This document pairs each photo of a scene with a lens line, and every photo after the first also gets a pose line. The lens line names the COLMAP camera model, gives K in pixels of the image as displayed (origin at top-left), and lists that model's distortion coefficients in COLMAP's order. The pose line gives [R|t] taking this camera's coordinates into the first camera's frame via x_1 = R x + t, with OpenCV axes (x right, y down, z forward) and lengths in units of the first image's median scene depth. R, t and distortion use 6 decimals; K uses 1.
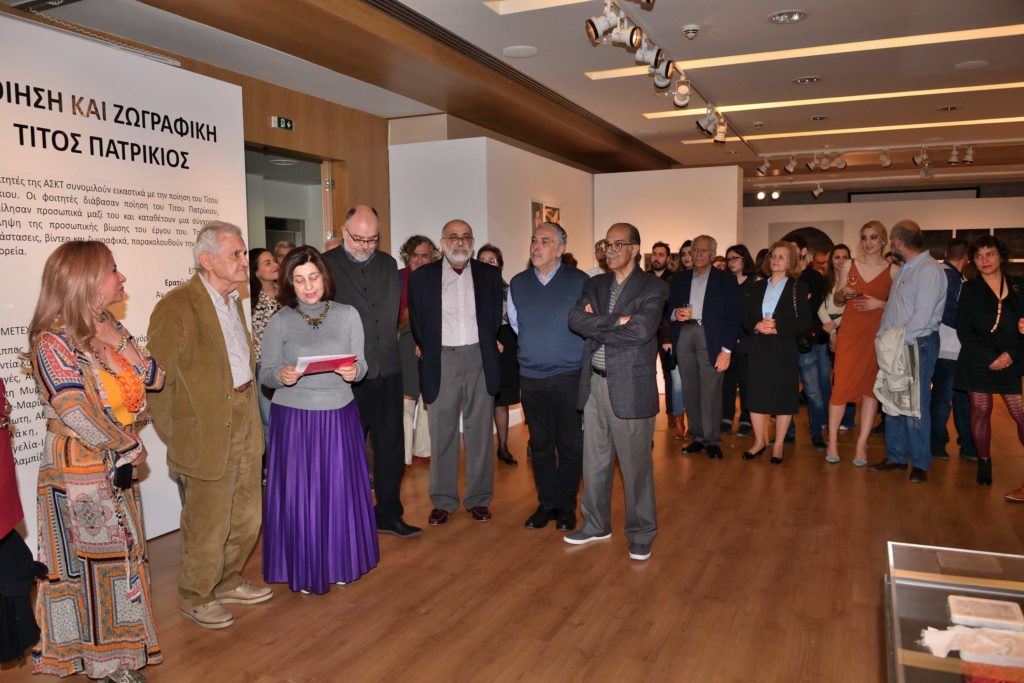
lens RADIAL K [[836.8, 0, 524.0], [0, 836.8, 362.6], [0, 0, 1]] dist [-0.028329, 0.010821]
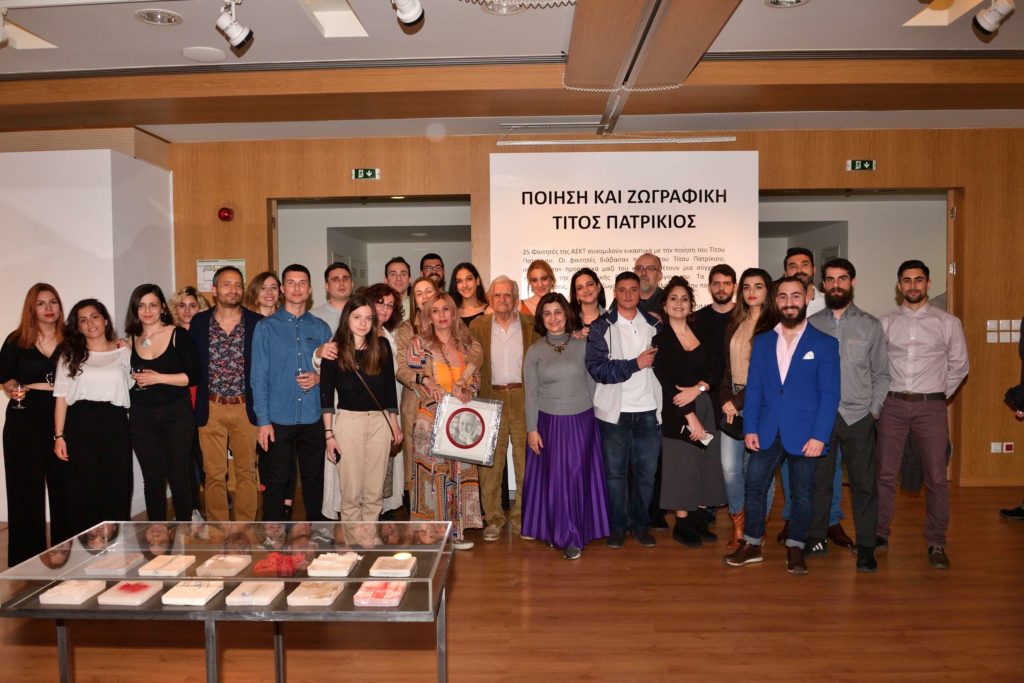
lens RADIAL K [[859.4, 0, 512.6], [0, 859.4, 361.2], [0, 0, 1]] dist [0.025428, -0.009258]
pose [[0.402632, 0.062416, -0.913231, 0.805084], [-0.087897, 0.995699, 0.029300, -0.046211], [0.911132, 0.068474, 0.406386, 0.242997]]
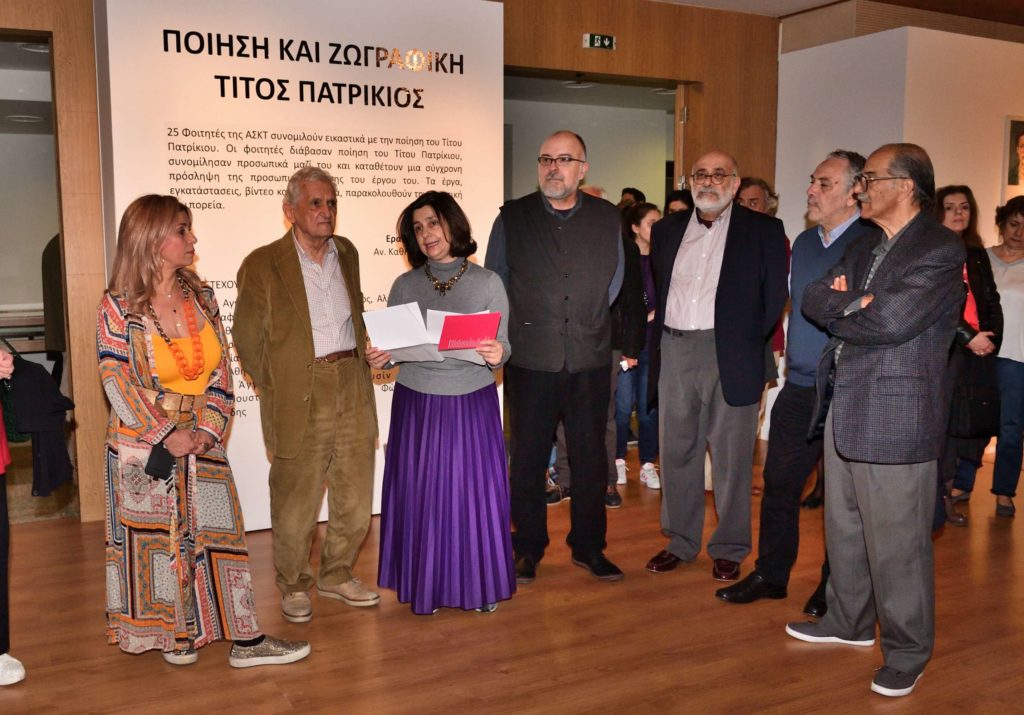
lens RADIAL K [[984.7, 0, 441.7], [0, 984.7, 379.8], [0, 0, 1]] dist [-0.007150, 0.000000]
pose [[0.763238, 0.096119, -0.638928, 0.342932], [-0.067266, 0.995320, 0.069381, -0.023096], [0.642606, -0.009976, 0.766132, 0.240494]]
